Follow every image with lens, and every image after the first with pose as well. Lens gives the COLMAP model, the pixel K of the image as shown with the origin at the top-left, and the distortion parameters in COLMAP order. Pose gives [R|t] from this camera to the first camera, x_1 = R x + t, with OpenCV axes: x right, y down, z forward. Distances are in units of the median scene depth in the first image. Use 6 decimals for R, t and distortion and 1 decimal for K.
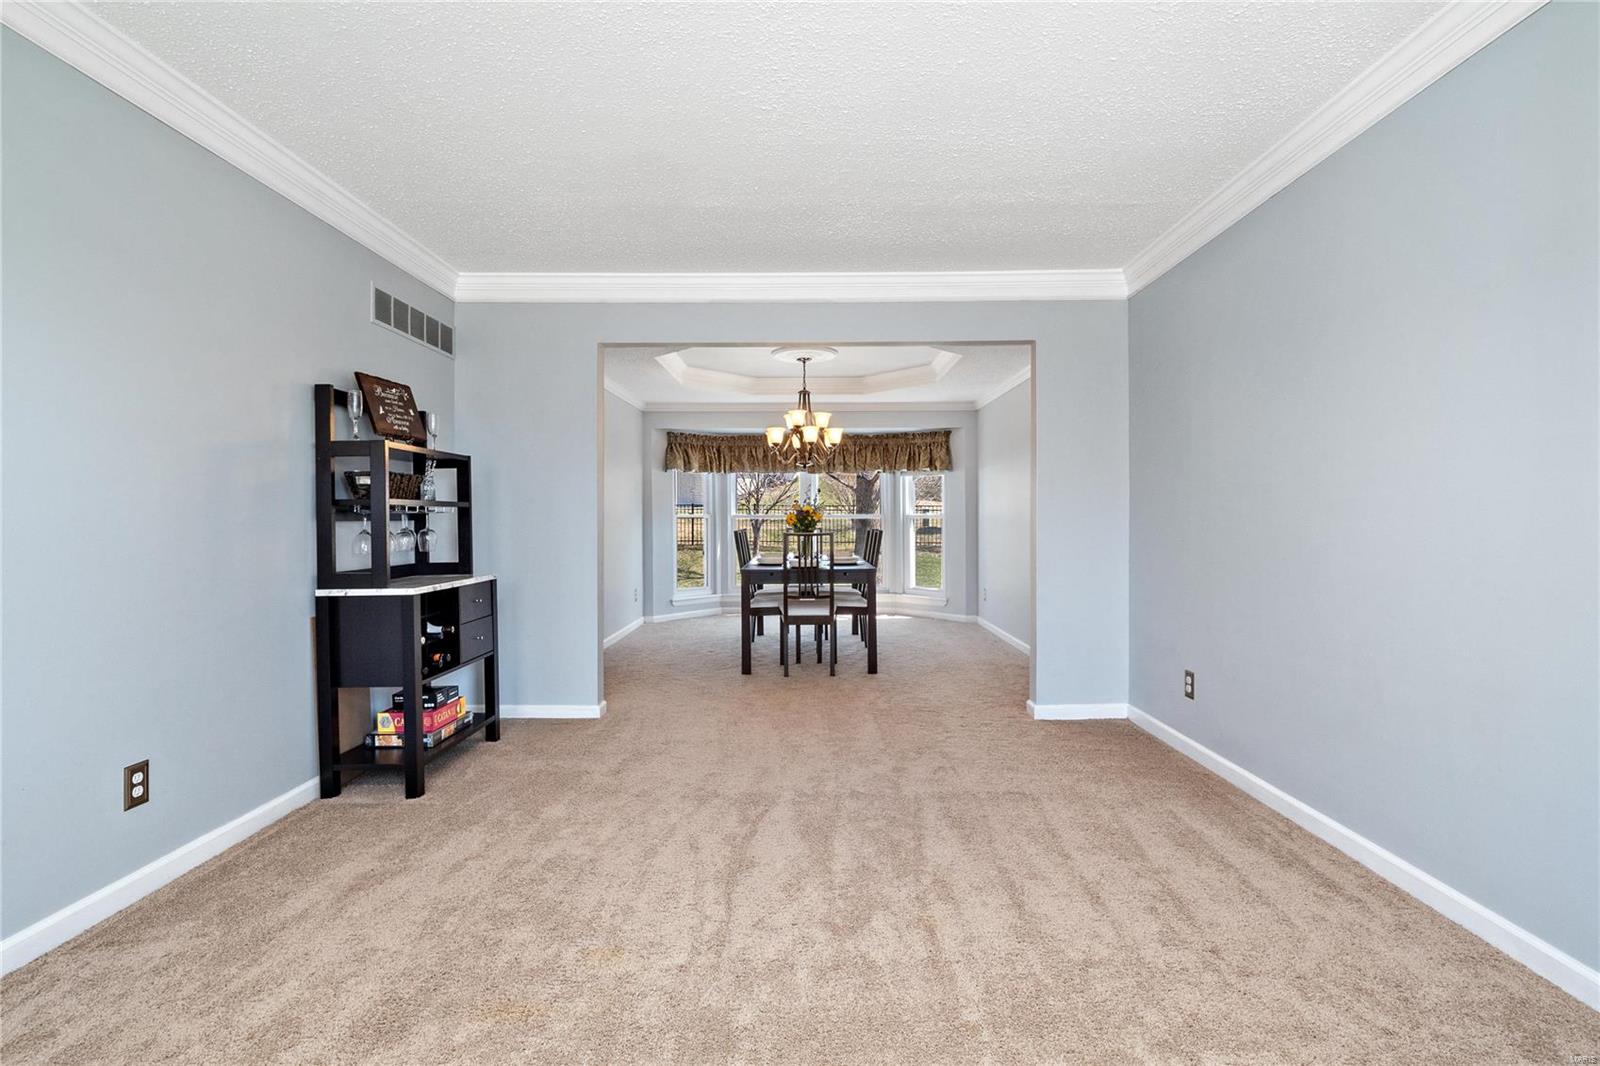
lens RADIAL K [[751.7, 0, 804.5], [0, 751.7, 527.2], [0, 0, 1]] dist [-0.003178, -0.000181]
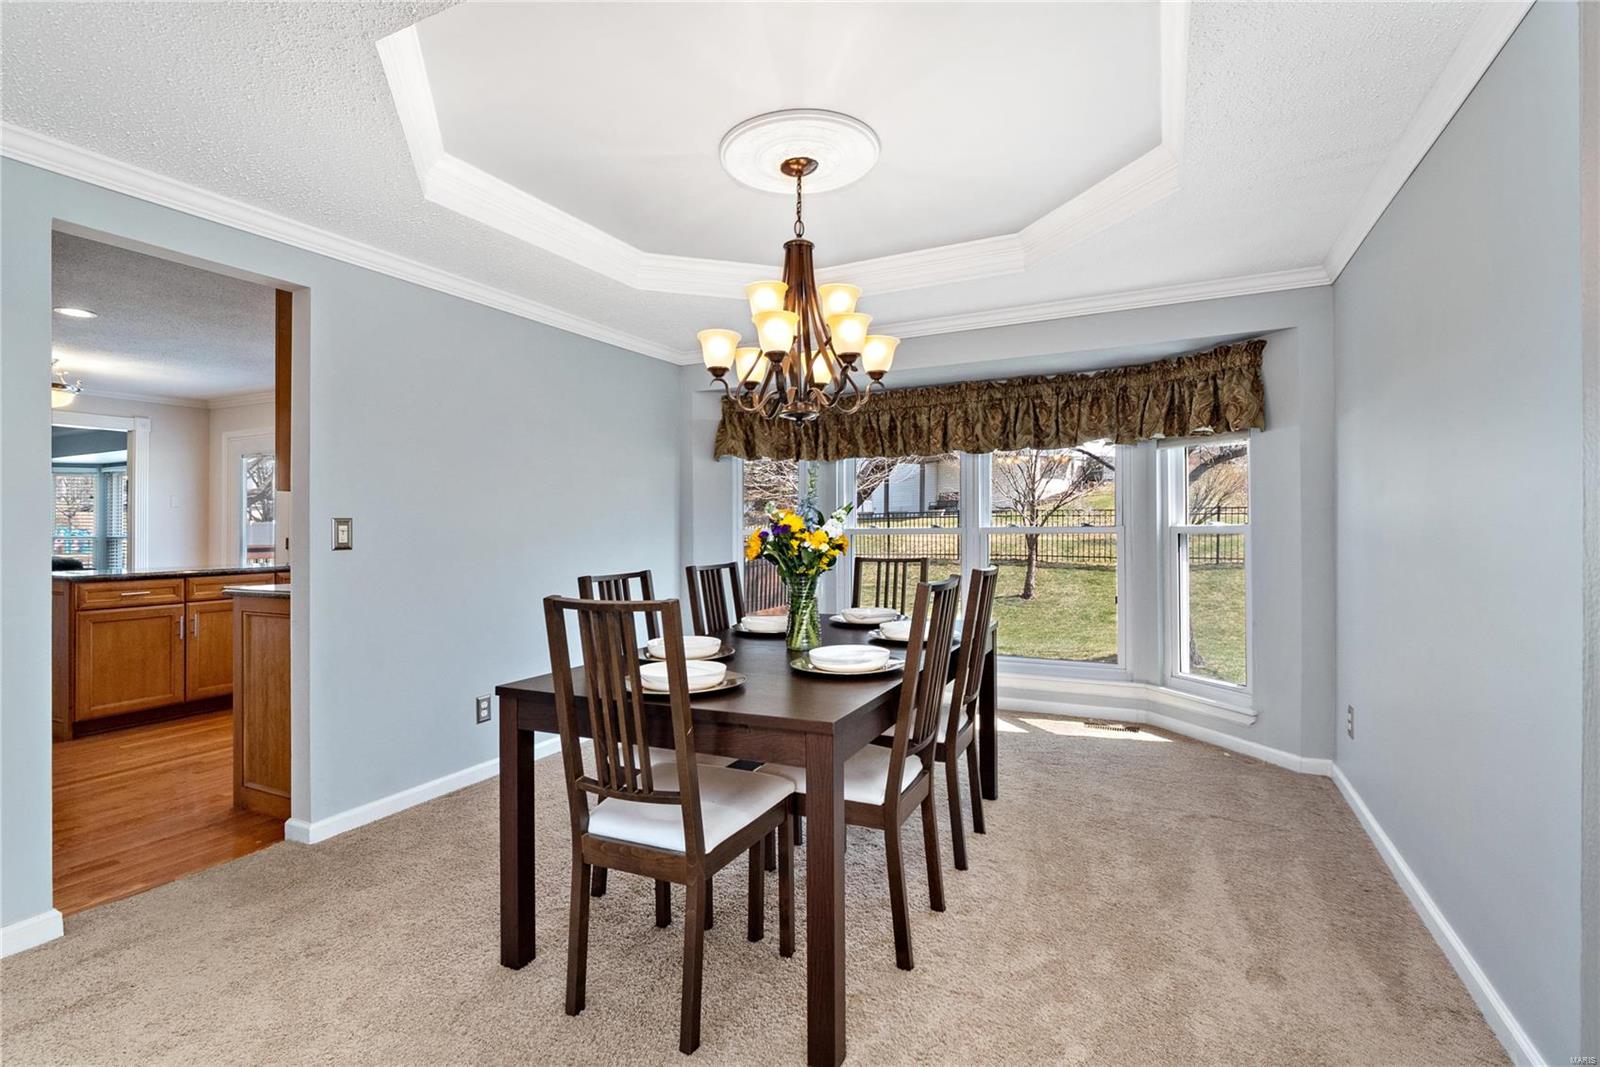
lens RADIAL K [[751.7, 0, 794.3], [0, 751.7, 546.4], [0, 0, 1]] dist [-0.003178, -0.000181]
pose [[0.896061, 0.004647, -0.443907, 0.138934], [0.001877, 0.999897, 0.014258, -0.012693], [0.443928, -0.013609, 0.895959, 0.464584]]
